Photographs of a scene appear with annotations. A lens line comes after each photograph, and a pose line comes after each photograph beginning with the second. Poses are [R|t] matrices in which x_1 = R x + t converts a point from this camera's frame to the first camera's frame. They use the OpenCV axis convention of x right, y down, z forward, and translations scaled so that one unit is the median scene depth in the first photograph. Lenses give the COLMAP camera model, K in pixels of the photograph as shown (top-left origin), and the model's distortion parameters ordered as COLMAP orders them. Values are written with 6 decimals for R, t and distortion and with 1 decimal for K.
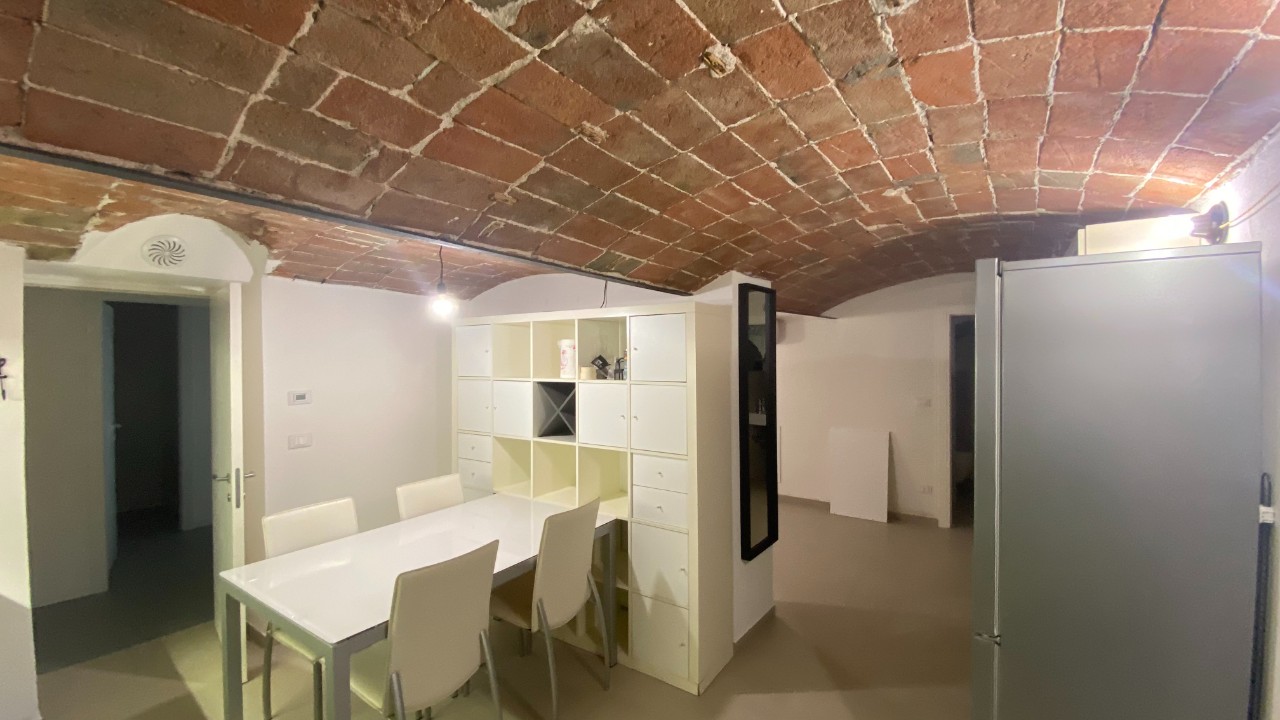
lens RADIAL K [[518.1, 0, 643.2], [0, 518.1, 357.1], [0, 0, 1]] dist [0.038611, -0.030440]
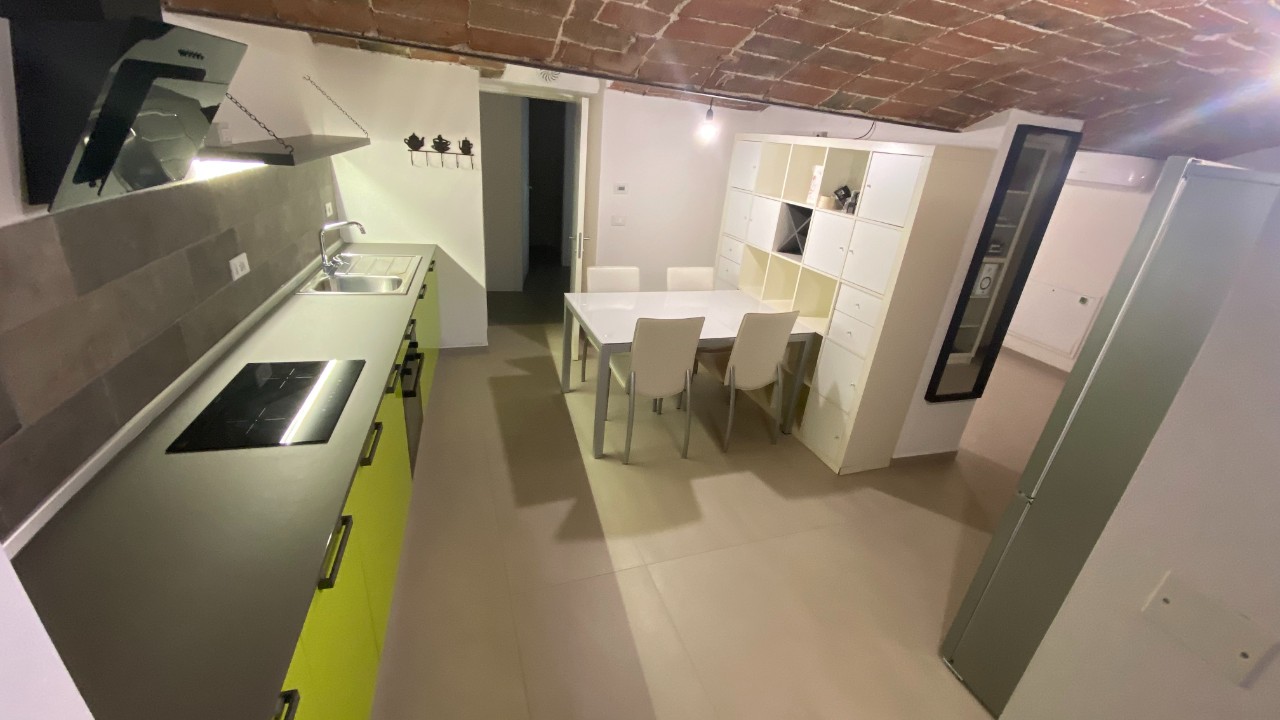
lens RADIAL K [[518.1, 0, 643.2], [0, 518.1, 357.1], [0, 0, 1]] dist [0.038611, -0.030440]
pose [[0.815140, 0.300846, -0.495014, 0.251744], [-0.097812, 0.913771, 0.394279, -0.075974], [0.570946, -0.272974, 0.774277, -0.184618]]
